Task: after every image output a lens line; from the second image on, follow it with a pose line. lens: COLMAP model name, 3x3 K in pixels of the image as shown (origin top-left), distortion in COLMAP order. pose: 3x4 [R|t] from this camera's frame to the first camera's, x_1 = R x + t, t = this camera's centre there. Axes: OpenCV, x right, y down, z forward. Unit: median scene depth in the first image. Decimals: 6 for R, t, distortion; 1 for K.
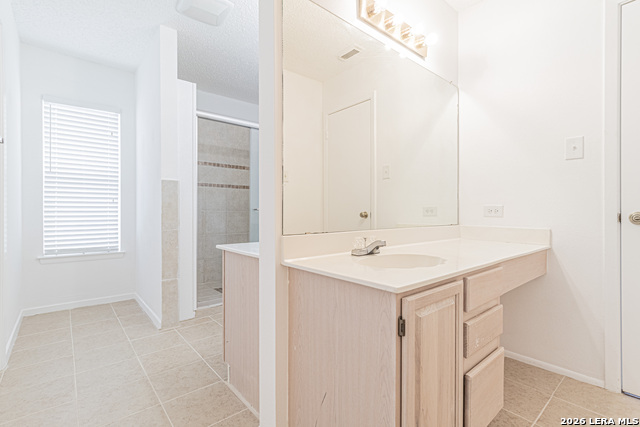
lens RADIAL K [[298.1, 0, 318.6], [0, 298.1, 213.0], [0, 0, 1]] dist [0.008256, -0.000632]
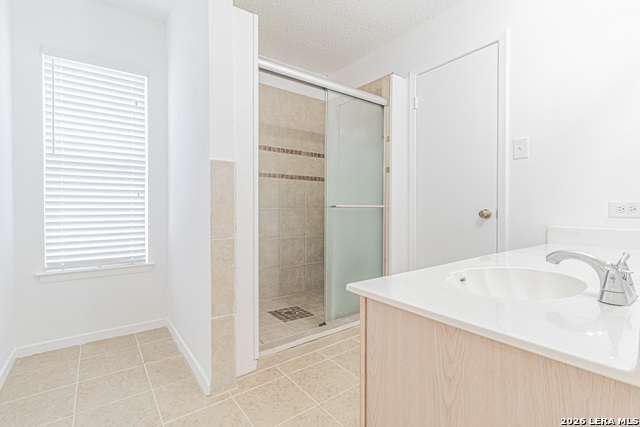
lens RADIAL K [[298.1, 0, 321.4], [0, 298.1, 211.0], [0, 0, 1]] dist [0.008256, -0.000632]
pose [[0.998305, 0.000611, -0.058192, -0.206397], [-0.000265, 0.999982, 0.005942, -0.005721], [0.058195, -0.005916, 0.998288, 0.310102]]
